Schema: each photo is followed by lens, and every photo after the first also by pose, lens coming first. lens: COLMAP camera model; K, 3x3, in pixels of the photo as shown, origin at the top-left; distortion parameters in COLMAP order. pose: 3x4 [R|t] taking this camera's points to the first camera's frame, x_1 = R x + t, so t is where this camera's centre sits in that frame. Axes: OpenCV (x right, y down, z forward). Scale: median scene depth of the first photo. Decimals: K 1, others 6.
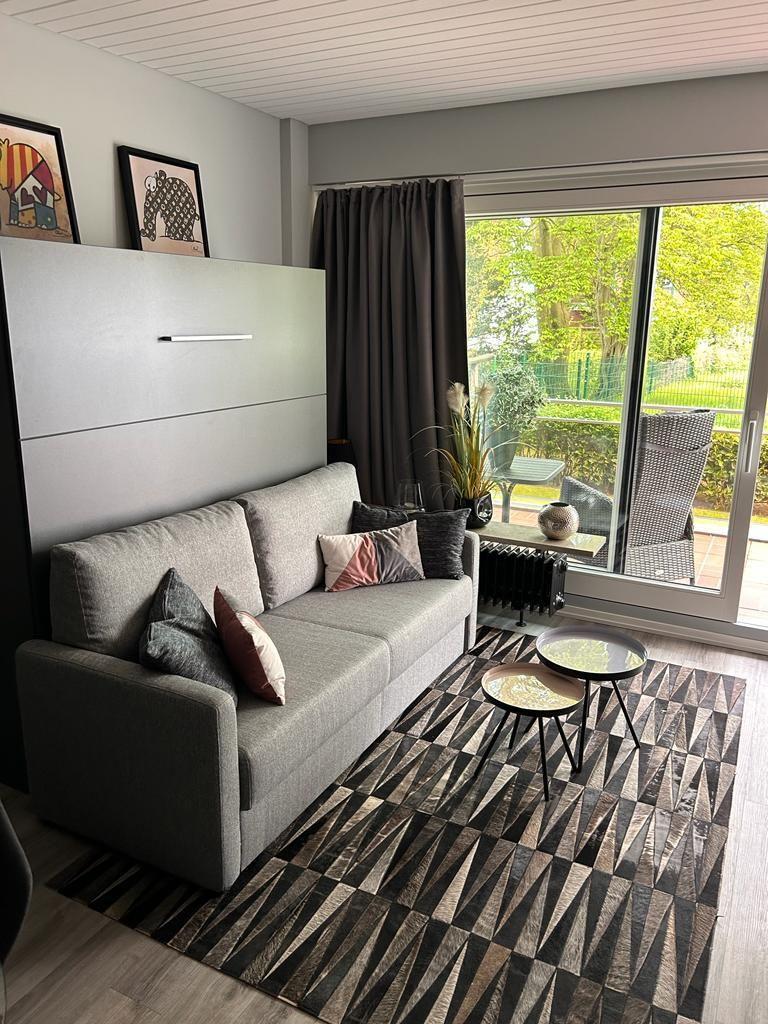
lens RADIAL K [[774.1, 0, 373.5], [0, 774.1, 507.8], [0, 0, 1]] dist [0.066416, -0.078786]
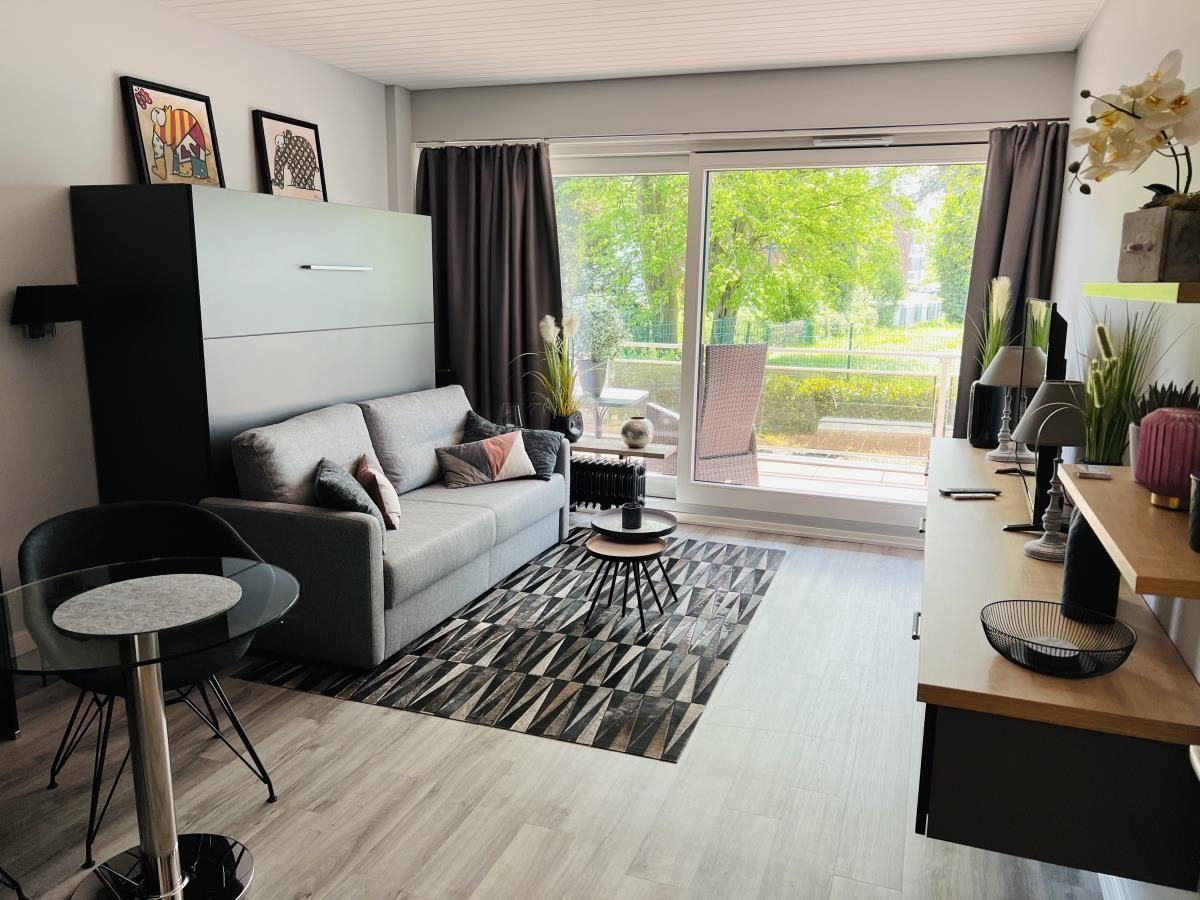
lens RADIAL K [[907.1, 0, 600.0], [0, 907.1, 450.0], [0, 0, 1]] dist [0.066416, -0.078786]
pose [[0.989882, -0.021122, 0.140310, -0.013576], [0.028781, 0.998191, -0.052784, 0.158553], [-0.138941, 0.056289, 0.988700, -0.471183]]
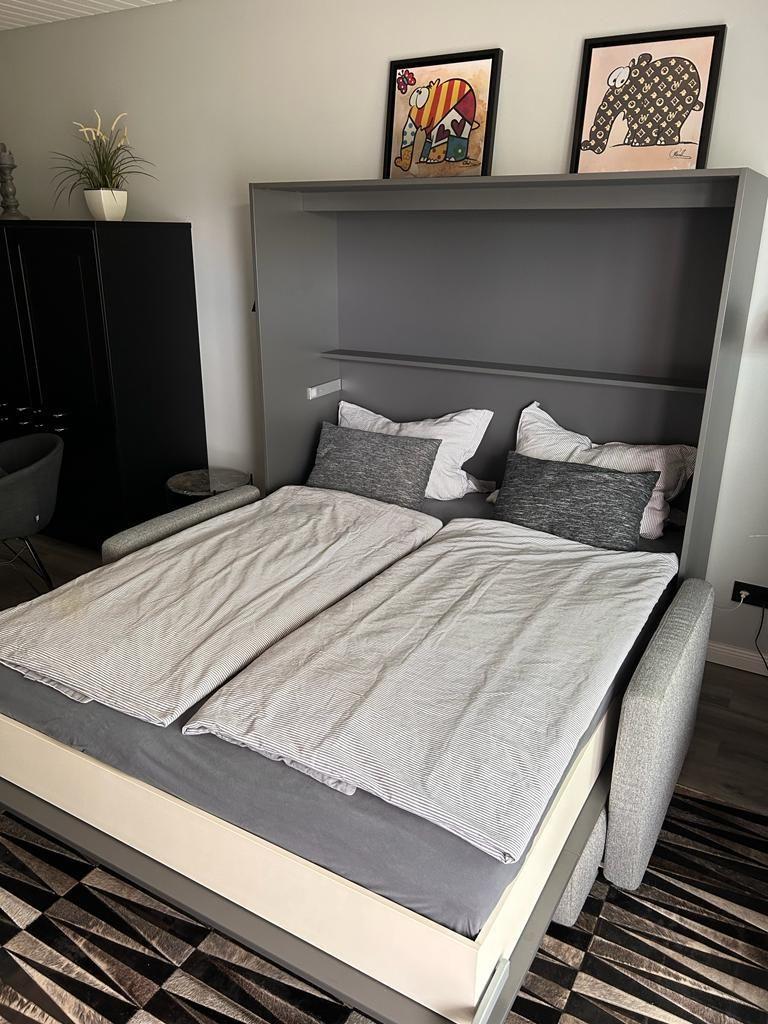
lens RADIAL K [[772.3, 0, 384.0], [0, 772.3, 512.0], [0, 0, 1]] dist [0.069837, -0.085013]
pose [[-0.049151, 0.332741, -0.941736, 0.730850], [-0.247950, 0.909295, 0.334220, -0.258772], [0.967525, 0.249931, 0.037810, 0.999854]]
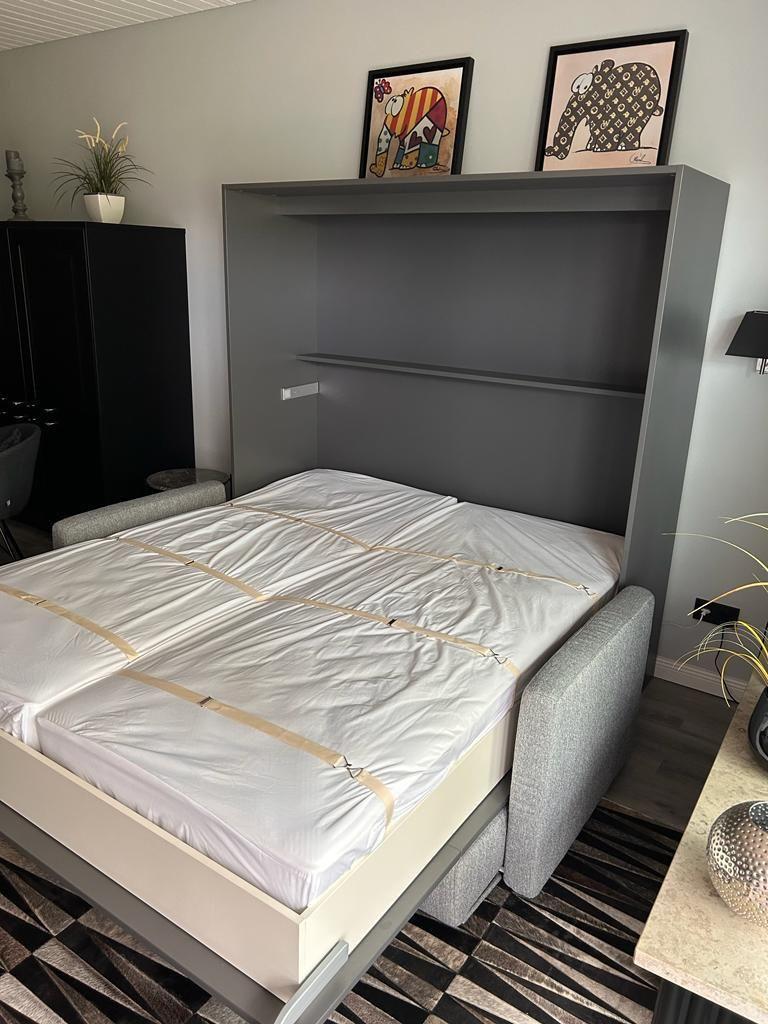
lens RADIAL K [[774.1, 0, 373.5], [0, 774.1, 507.8], [0, 0, 1]] dist [0.066416, -0.078786]
pose [[-0.126433, 0.290278, -0.948553, 0.732537], [-0.267297, 0.910888, 0.314380, -0.253925], [0.955284, 0.293294, -0.037576, 1.122062]]
